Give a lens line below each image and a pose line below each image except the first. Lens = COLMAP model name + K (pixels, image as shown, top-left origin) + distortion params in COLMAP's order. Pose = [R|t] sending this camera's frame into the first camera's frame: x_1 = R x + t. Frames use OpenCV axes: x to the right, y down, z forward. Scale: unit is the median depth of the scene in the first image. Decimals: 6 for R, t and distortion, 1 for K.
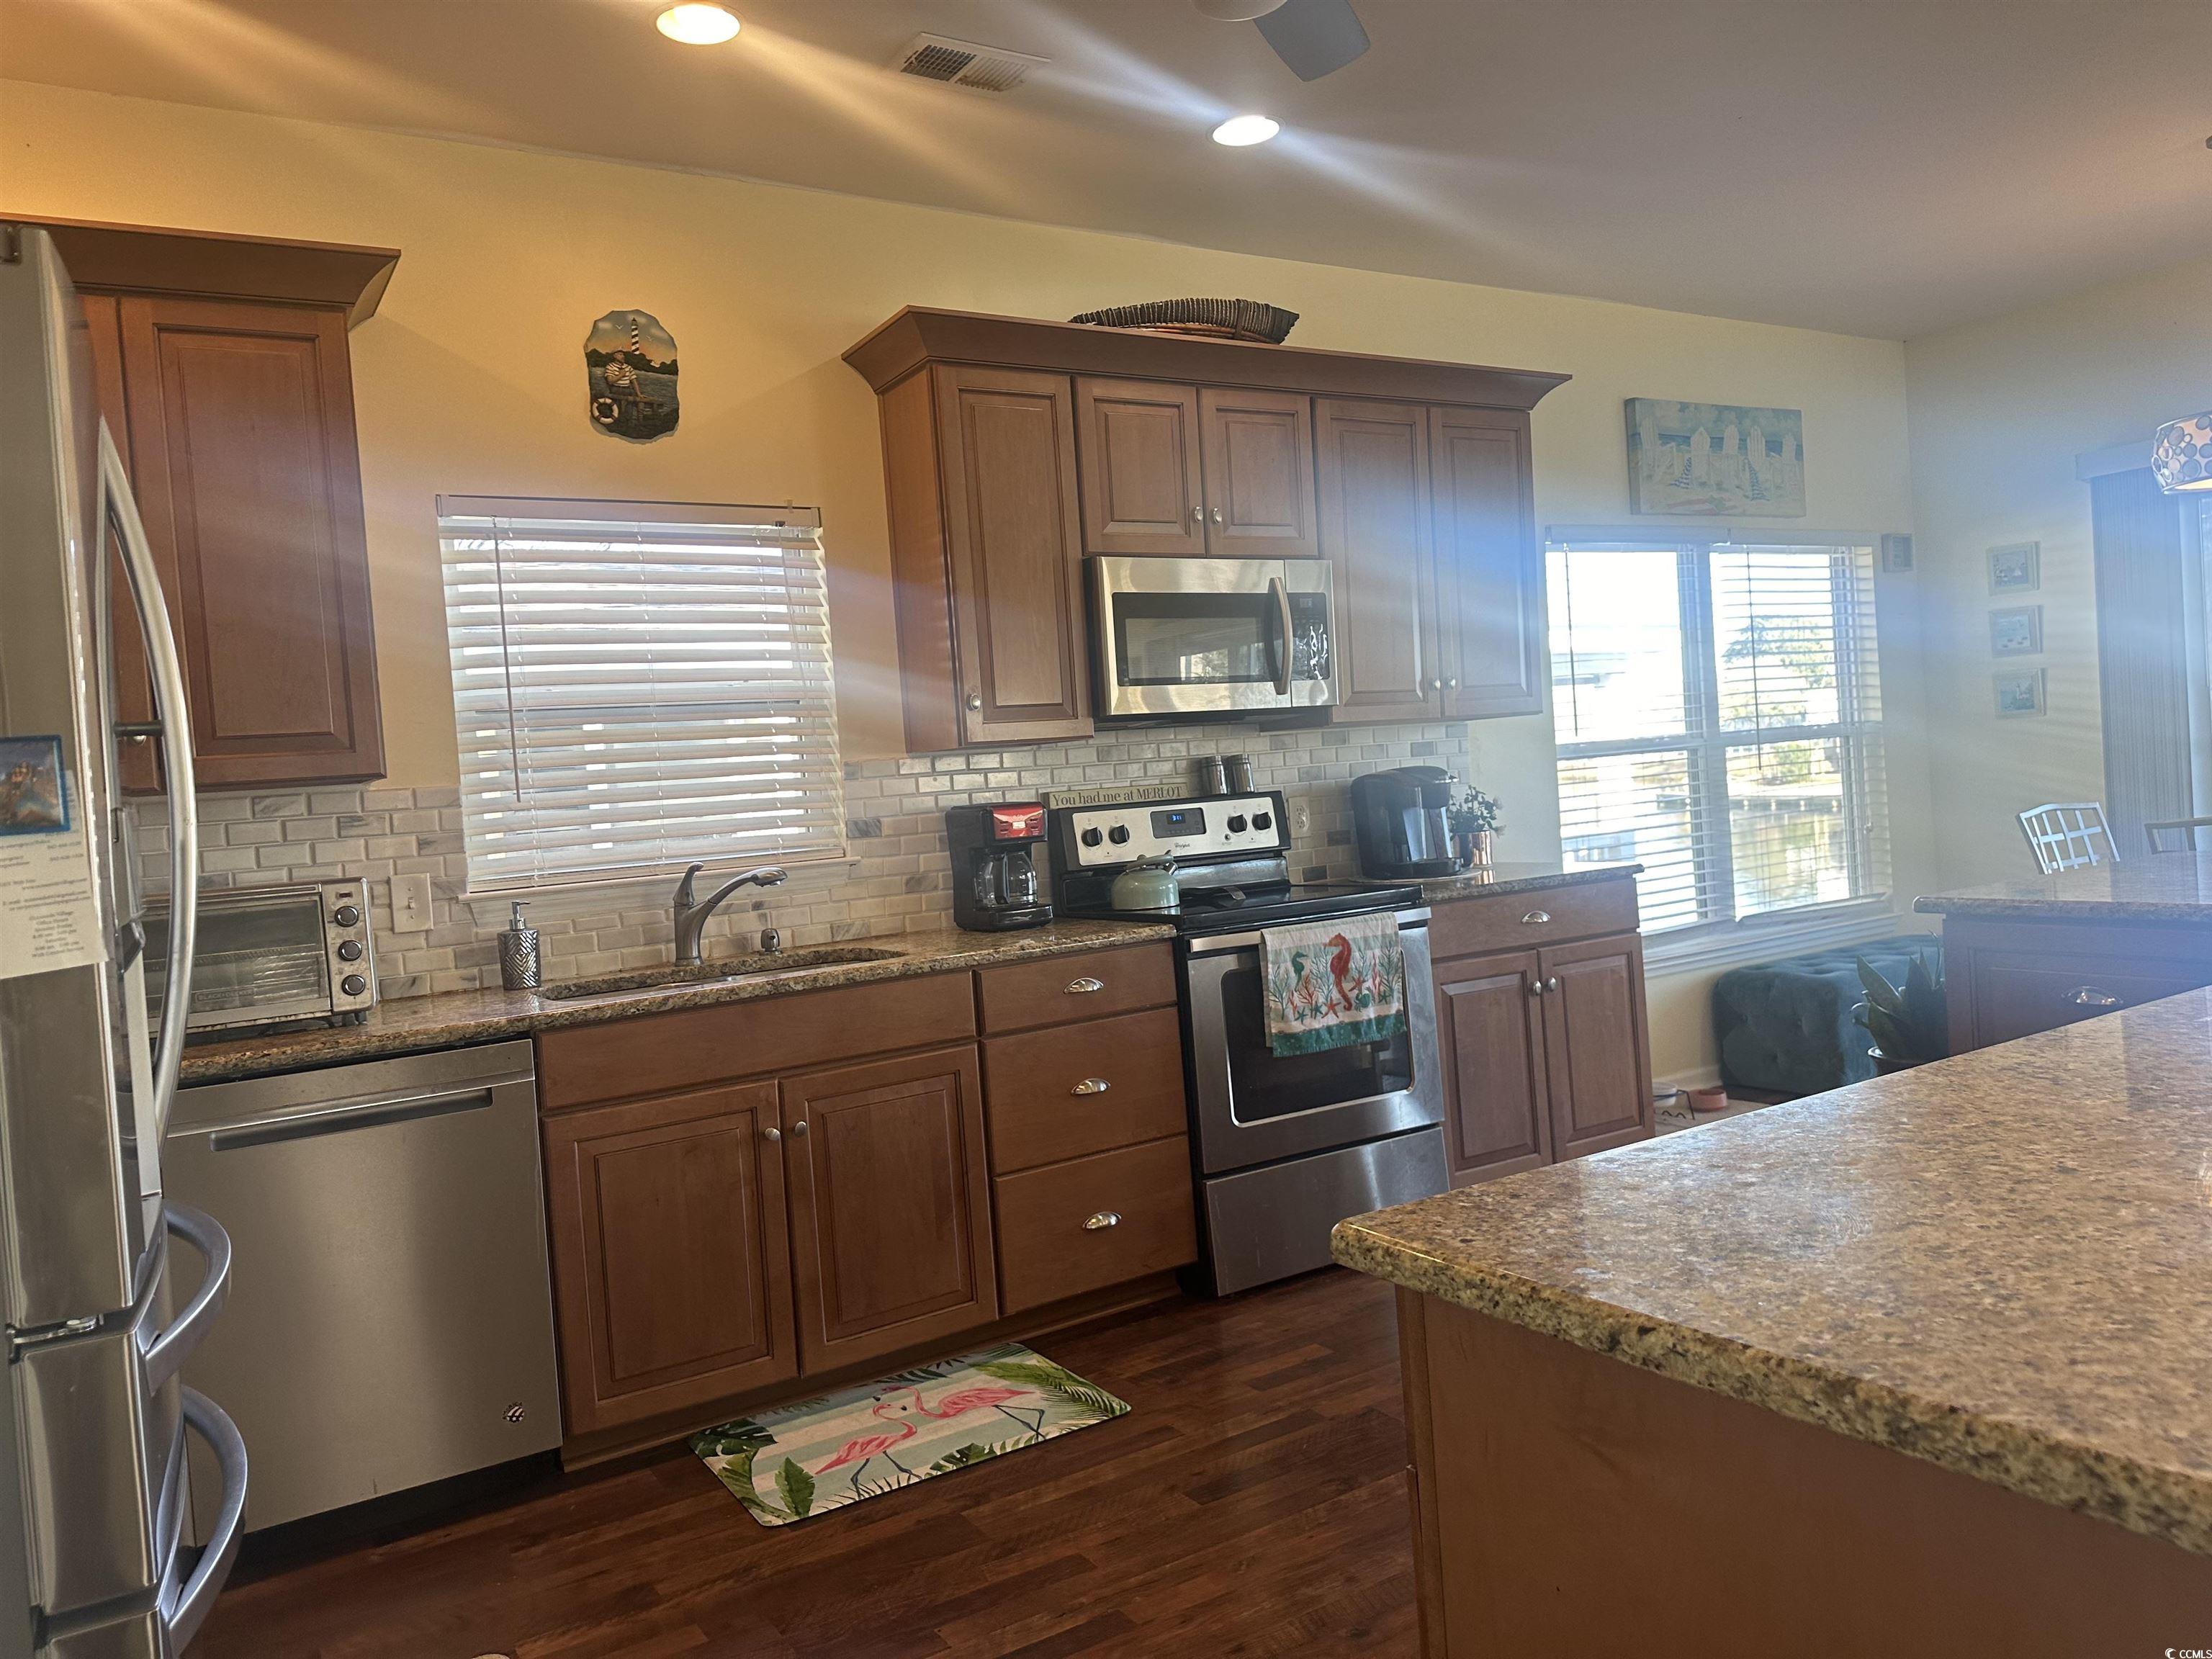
lens RADIAL K [[1574.2, 0, 1104.9], [0, 1574.2, 825.1], [0, 0, 1]] dist [0.073317, -0.082908]
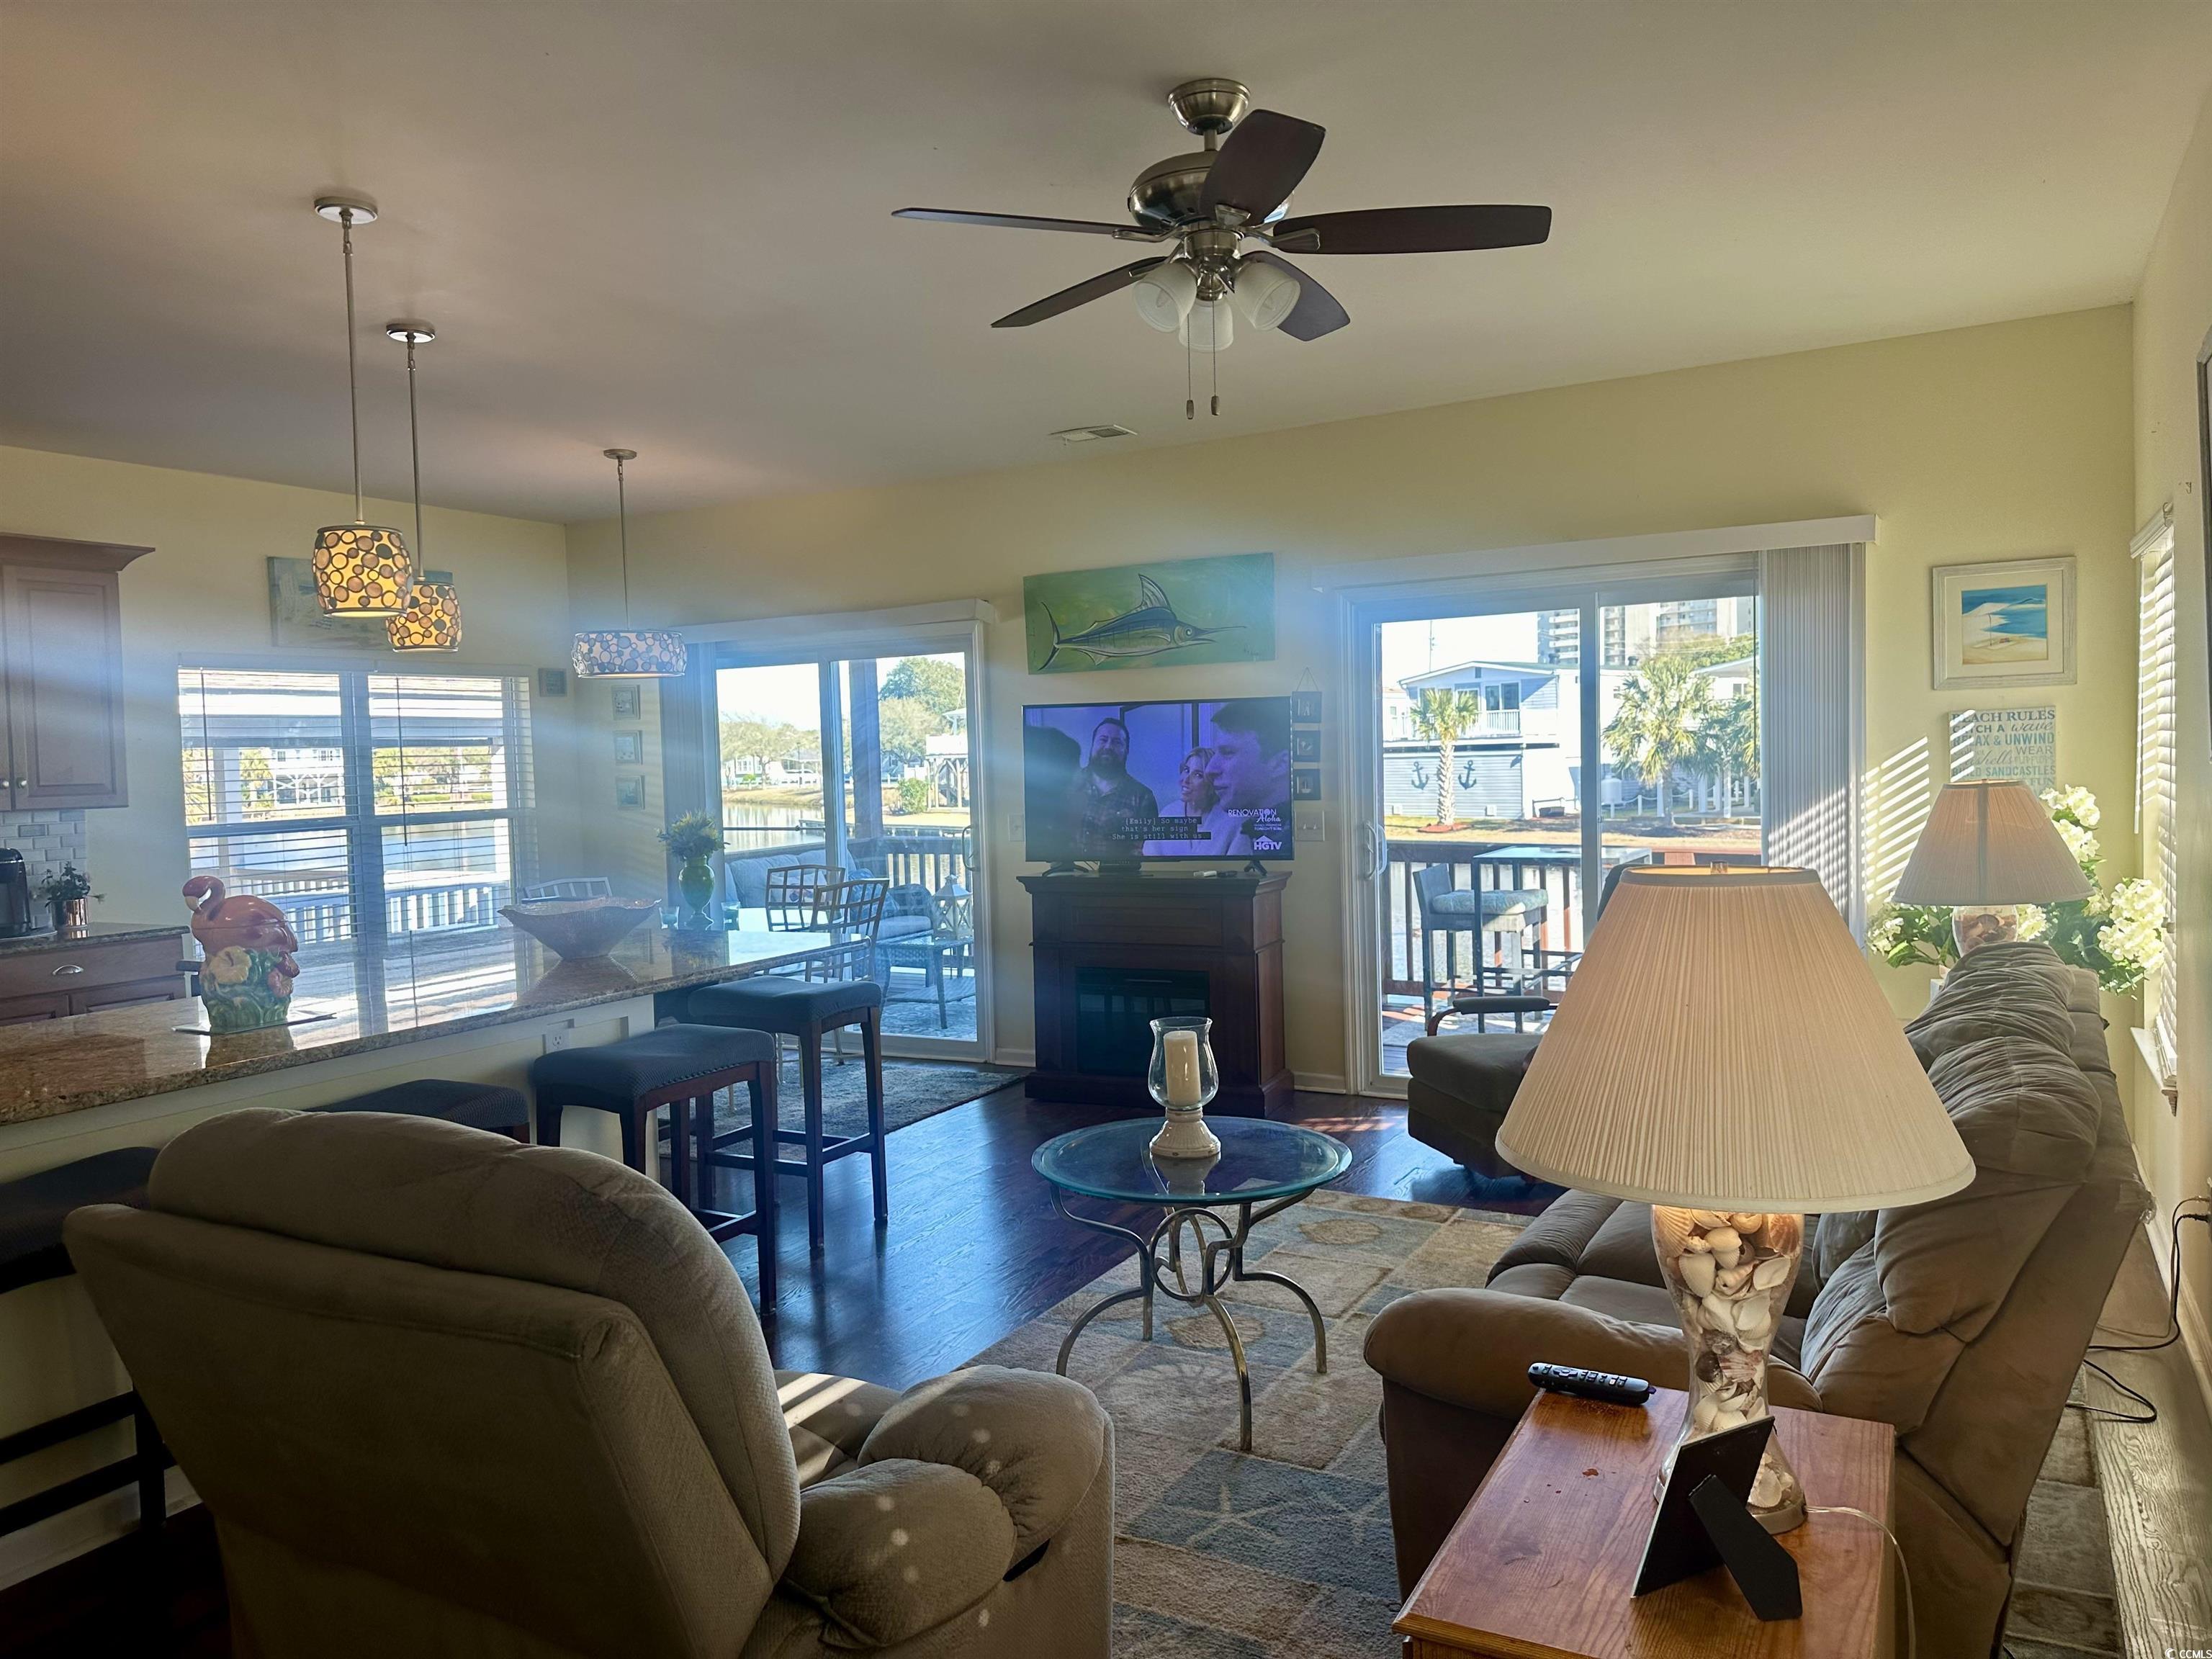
lens RADIAL K [[1527.7, 0, 1112.6], [0, 1527.7, 830.9], [0, 0, 1]] dist [0.116829, -0.161410]
pose [[0.870086, 0.024185, 0.492306, 0.402102], [-0.020531, 0.999707, -0.012826, -0.059123], [-0.492472, 0.001052, 0.870328, -0.554578]]
